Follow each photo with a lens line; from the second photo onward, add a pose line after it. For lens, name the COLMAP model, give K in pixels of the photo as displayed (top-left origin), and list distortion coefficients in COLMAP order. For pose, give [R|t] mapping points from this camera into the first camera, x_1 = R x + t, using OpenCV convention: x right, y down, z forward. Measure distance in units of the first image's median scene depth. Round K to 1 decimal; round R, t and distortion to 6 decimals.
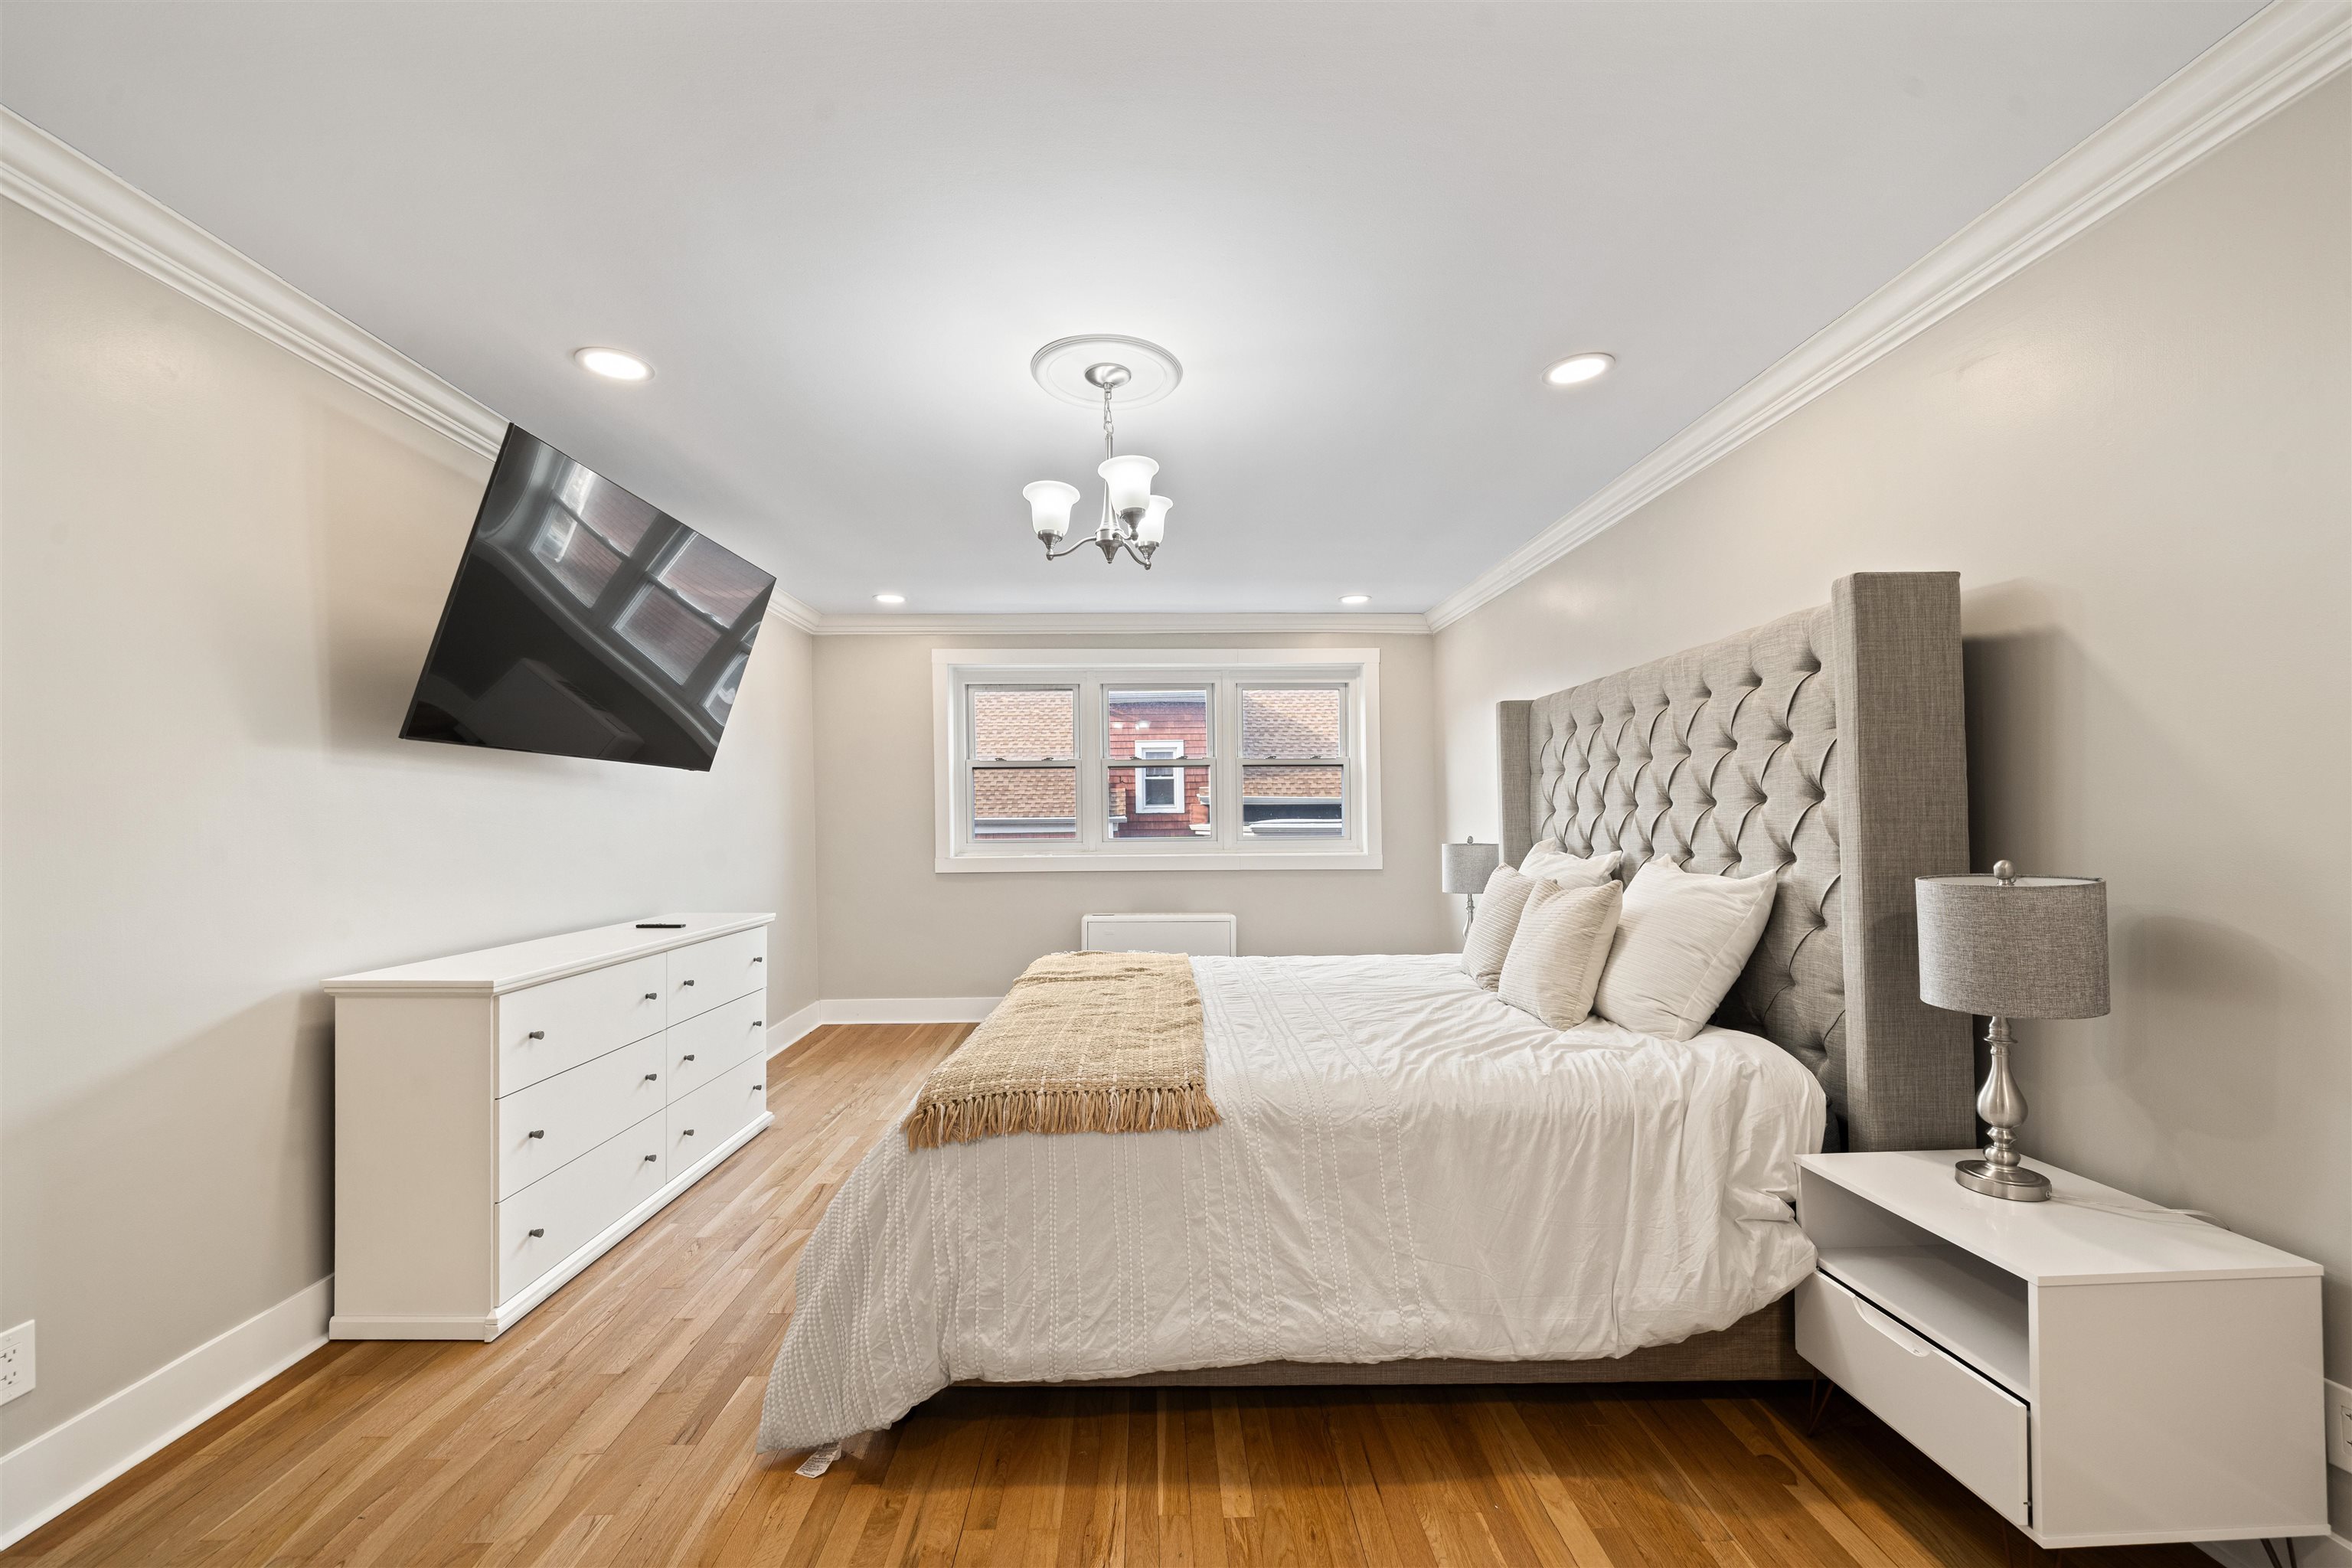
lens RADIAL K [[925.8, 0, 1176.0], [0, 925.8, 784.0], [0, 0, 1]] dist [-0.002049, -0.000403]
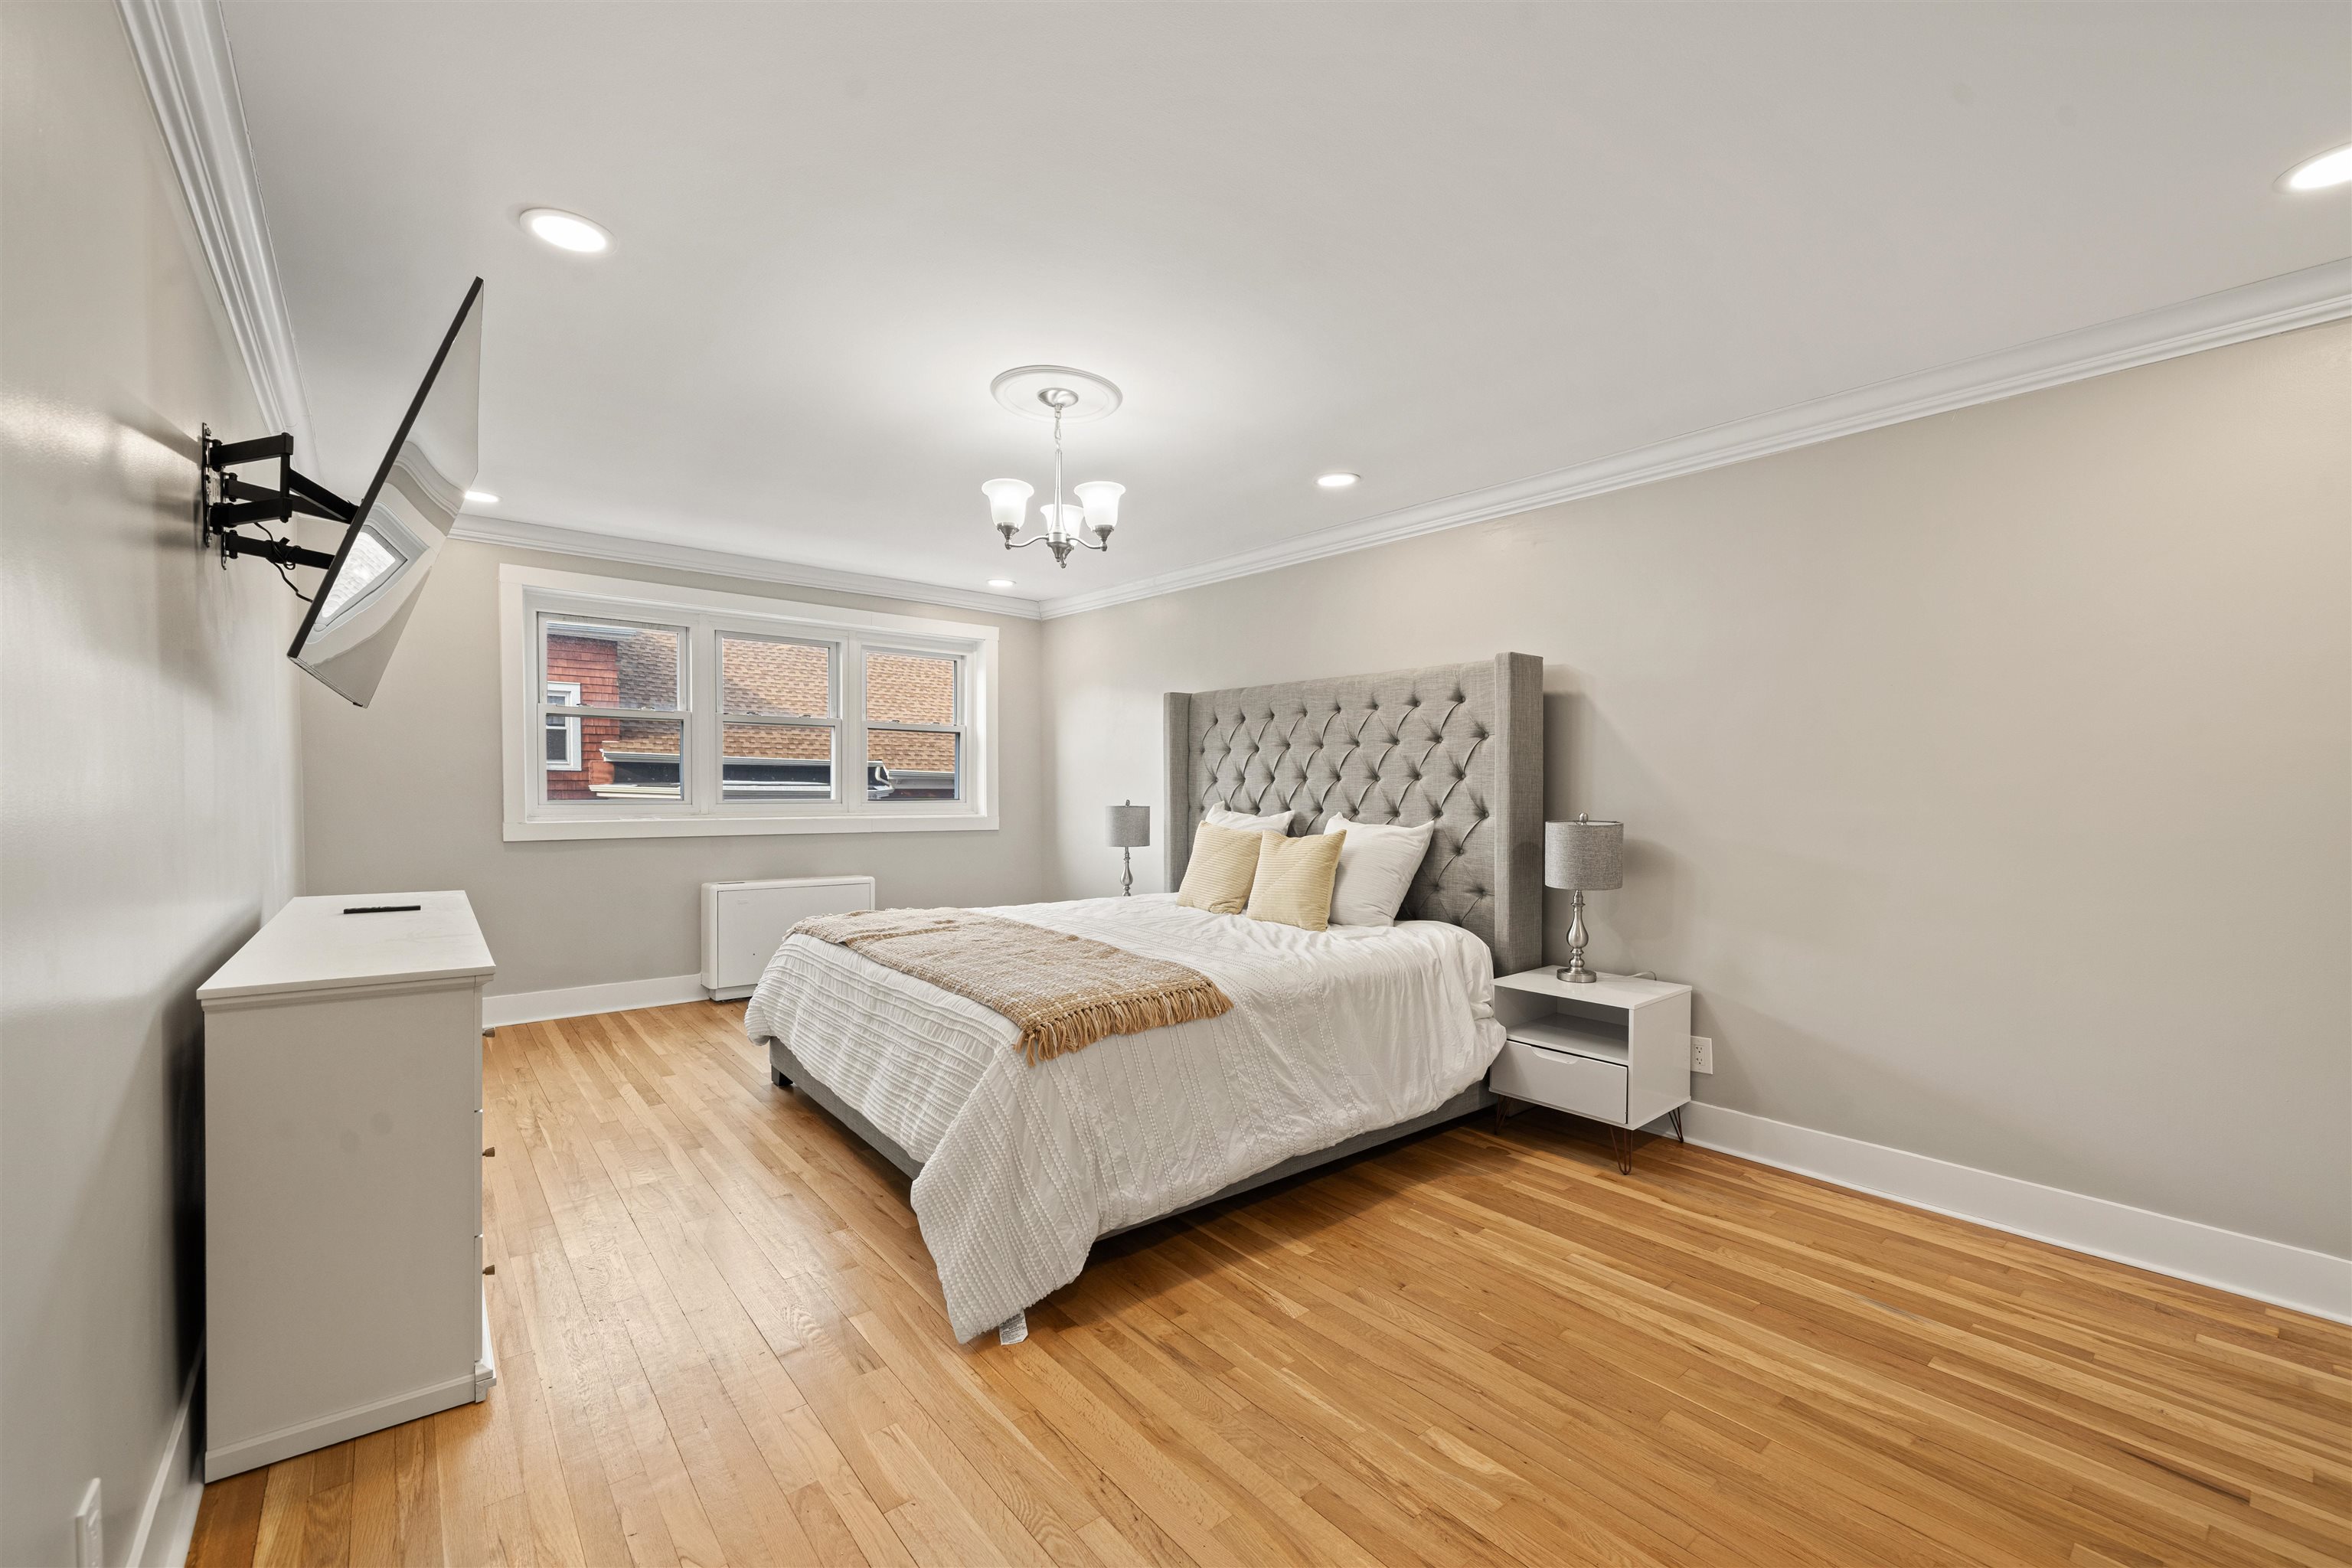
lens RADIAL K [[944.1, 0, 1180.6], [0, 944.1, 766.9], [0, 0, 1]] dist [-0.000619, -0.000302]
pose [[0.786428, 0.027148, 0.617085, -0.785314], [-0.039647, 0.999192, 0.006569, 0.004812], [-0.616409, -0.029631, 0.786869, -0.035687]]
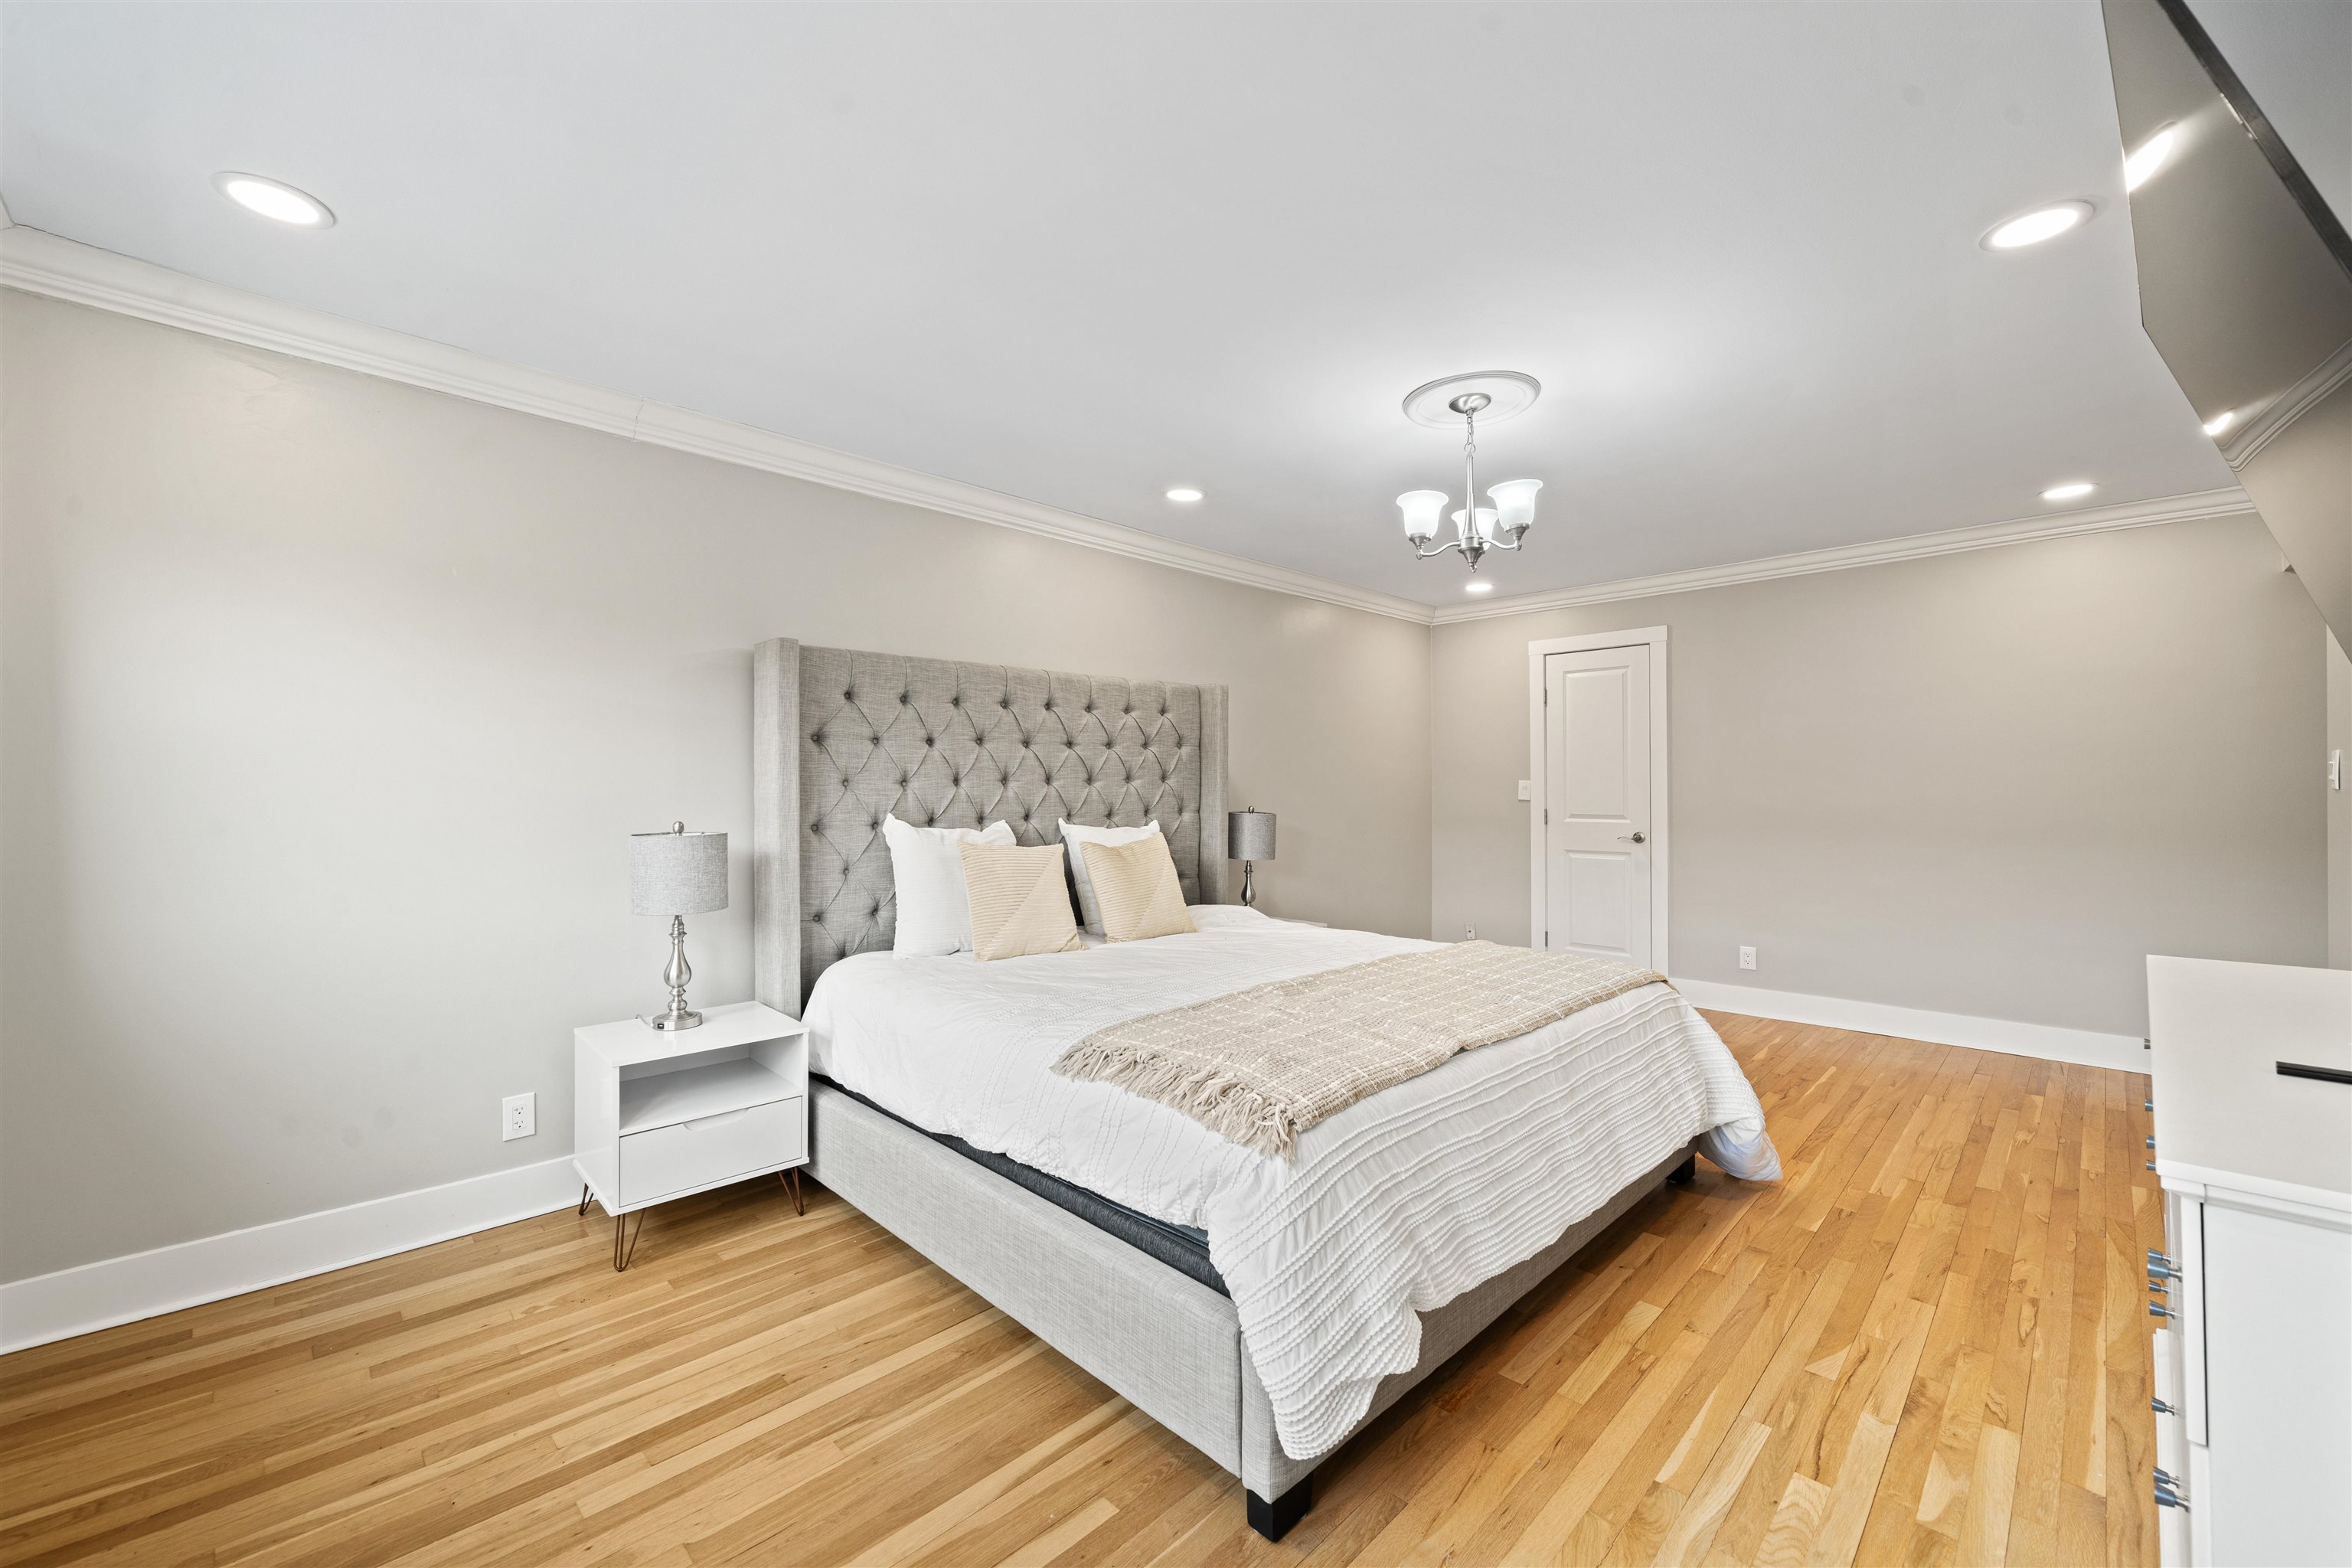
lens RADIAL K [[944.1, 0, 1180.6], [0, 944.1, 766.9], [0, 0, 1]] dist [-0.000619, -0.000302]
pose [[-0.686921, 0.030082, 0.726109, -0.767977], [-0.005583, 0.998895, -0.046666, 0.076752], [-0.726711, -0.036110, -0.685994, 2.364851]]
